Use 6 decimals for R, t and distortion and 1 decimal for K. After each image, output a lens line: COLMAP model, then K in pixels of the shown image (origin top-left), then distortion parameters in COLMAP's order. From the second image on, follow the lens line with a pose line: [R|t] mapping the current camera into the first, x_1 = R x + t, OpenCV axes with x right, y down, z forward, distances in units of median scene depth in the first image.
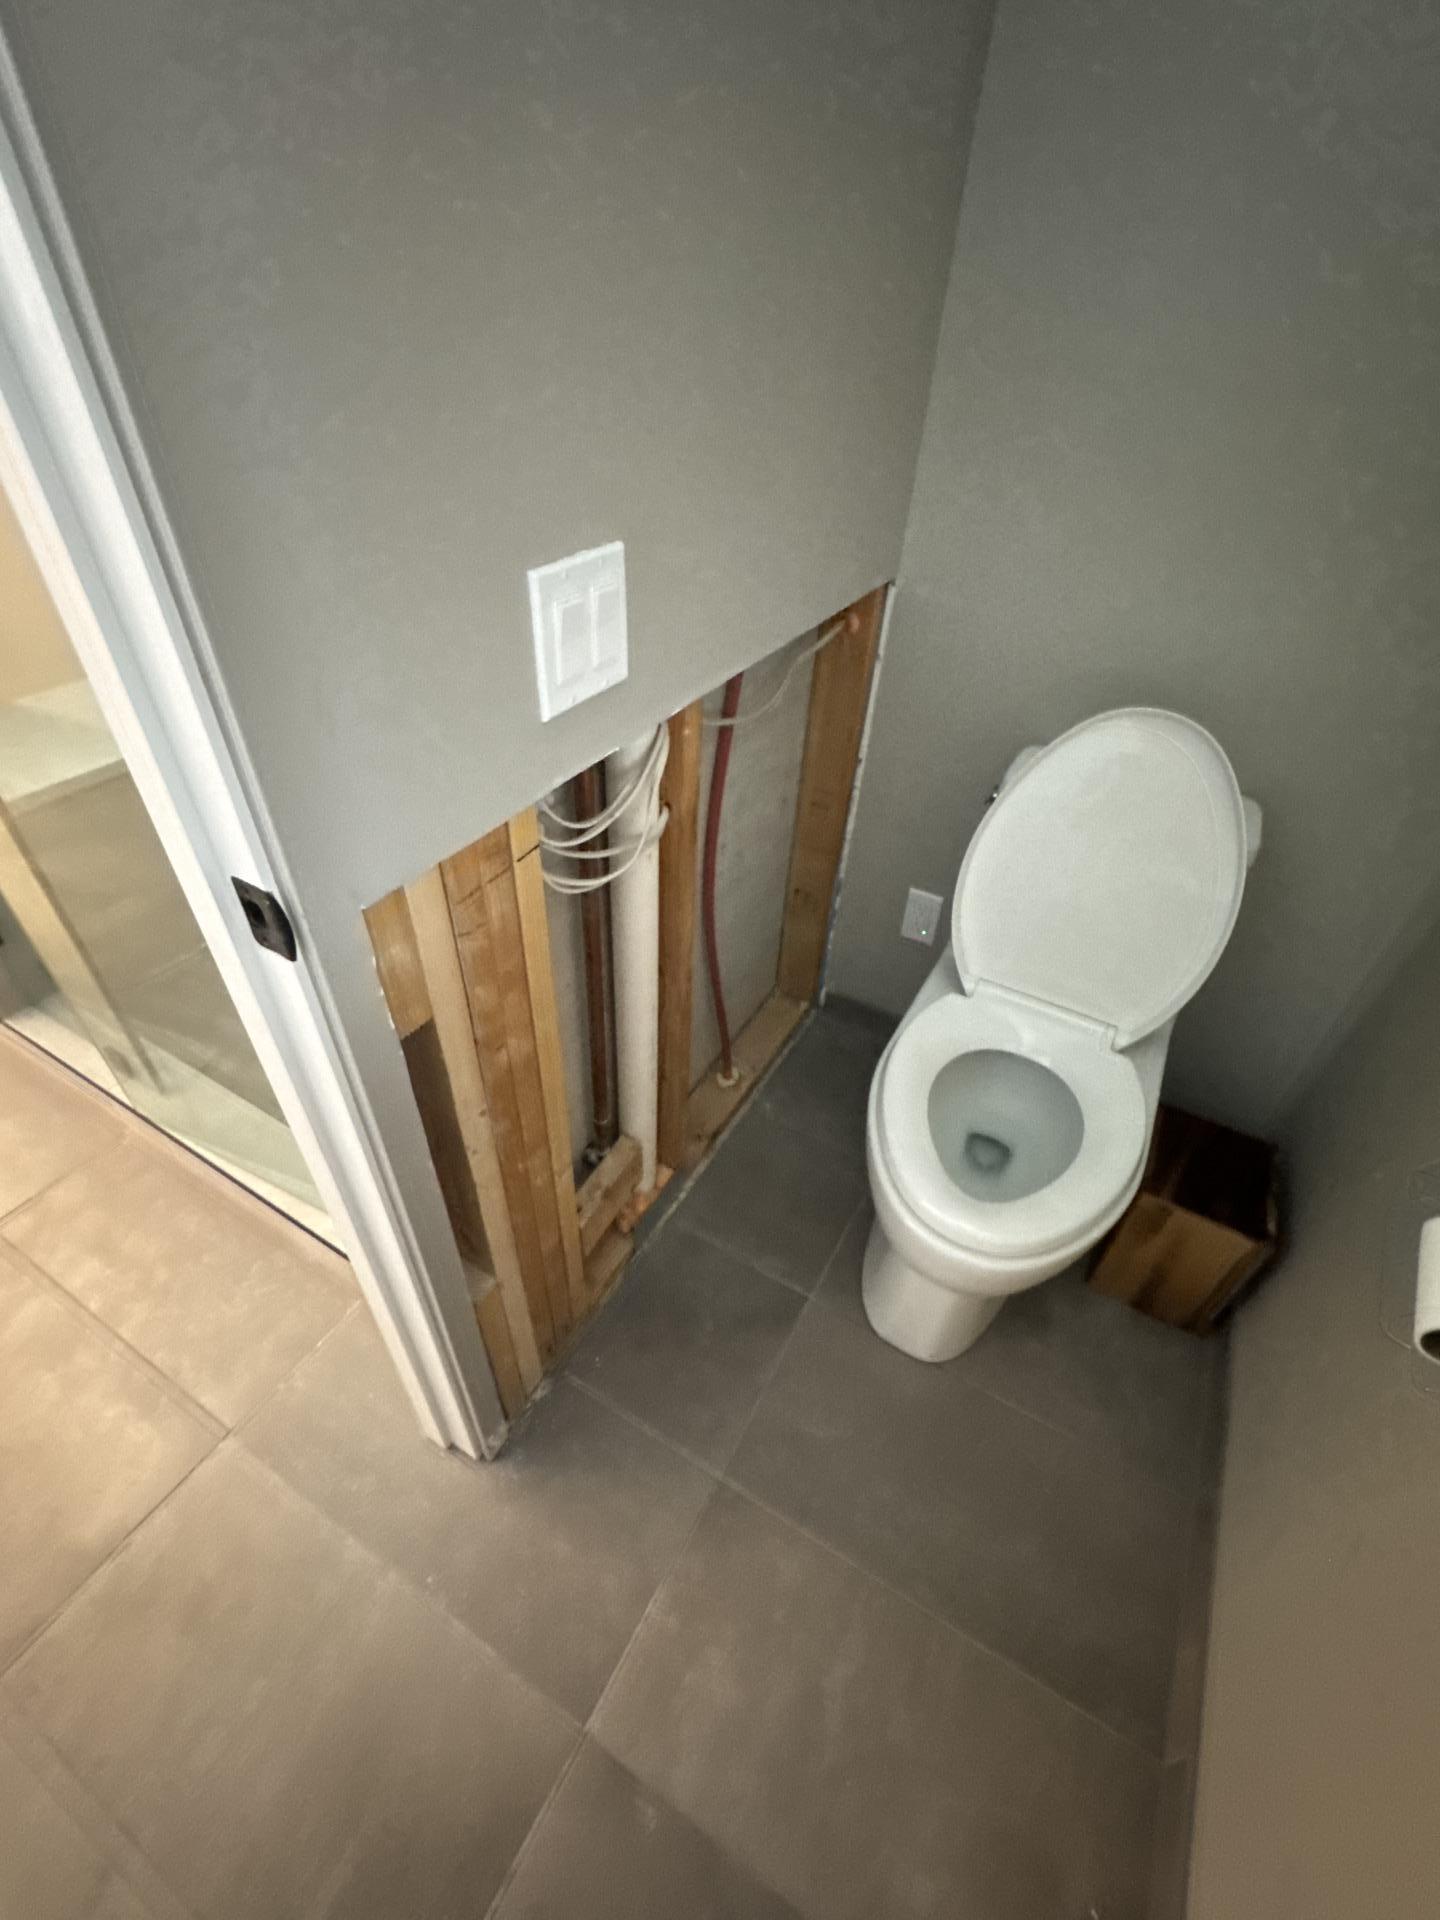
lens RADIAL K [[826.4, 0, 716.5], [0, 826.4, 959.7], [0, 0, 1]] dist [0.000834, 0.000003]
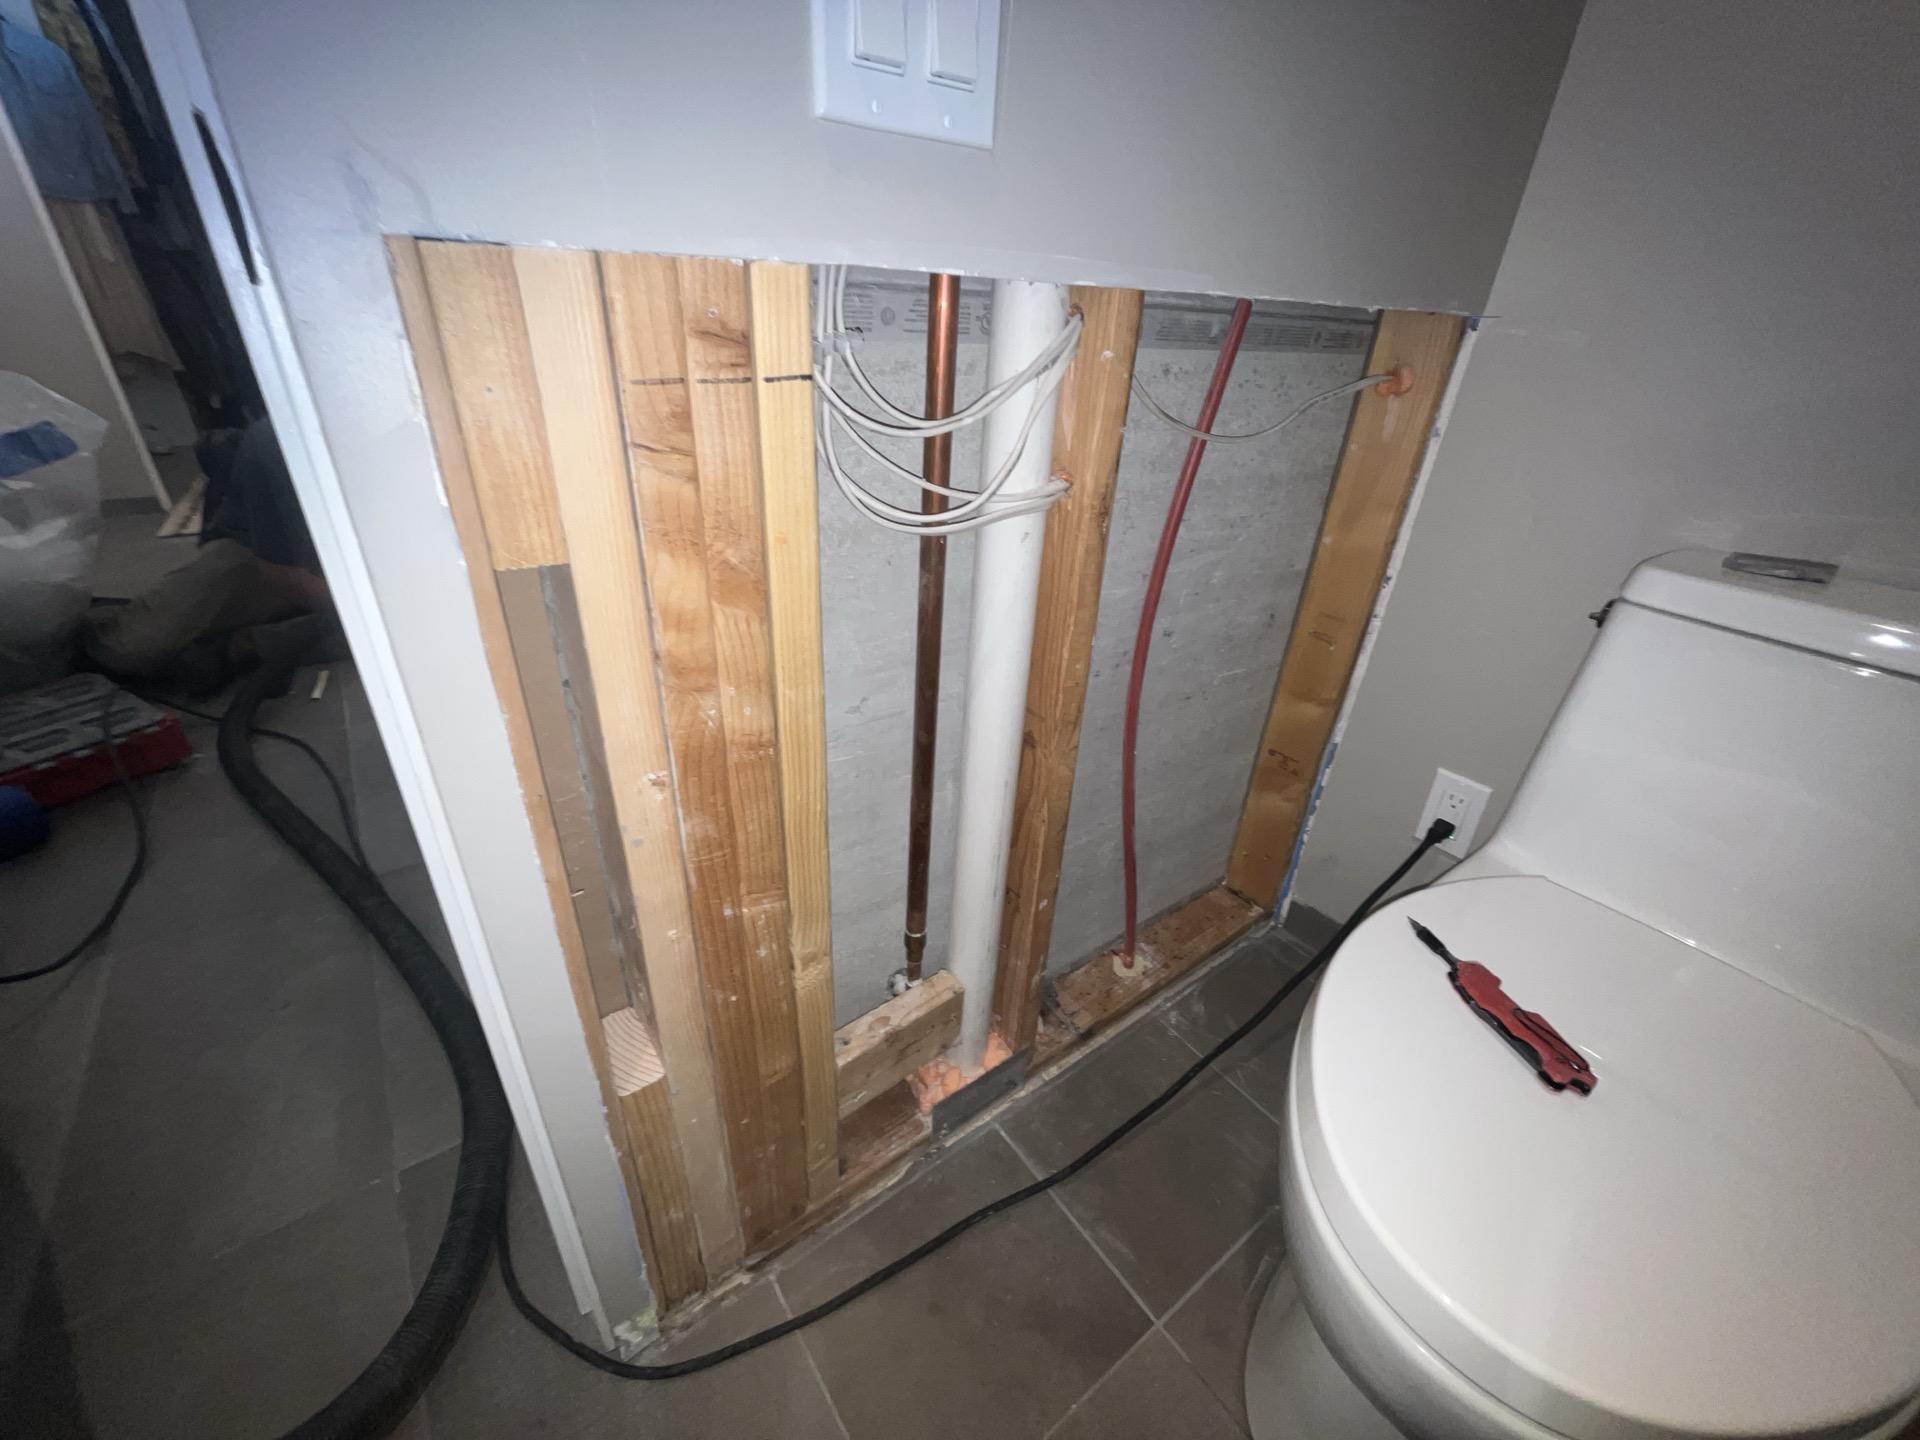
lens RADIAL K [[777.1, 0, 959.3], [0, 777.1, 718.7], [0, 0, 1]] dist [-0.000982, 0.000041]
pose [[0.918971, 0.190204, -0.345418, 0.083318], [-0.261252, 0.949817, -0.172034, 0.100896], [0.295362, 0.248336, 0.922546, 0.267370]]
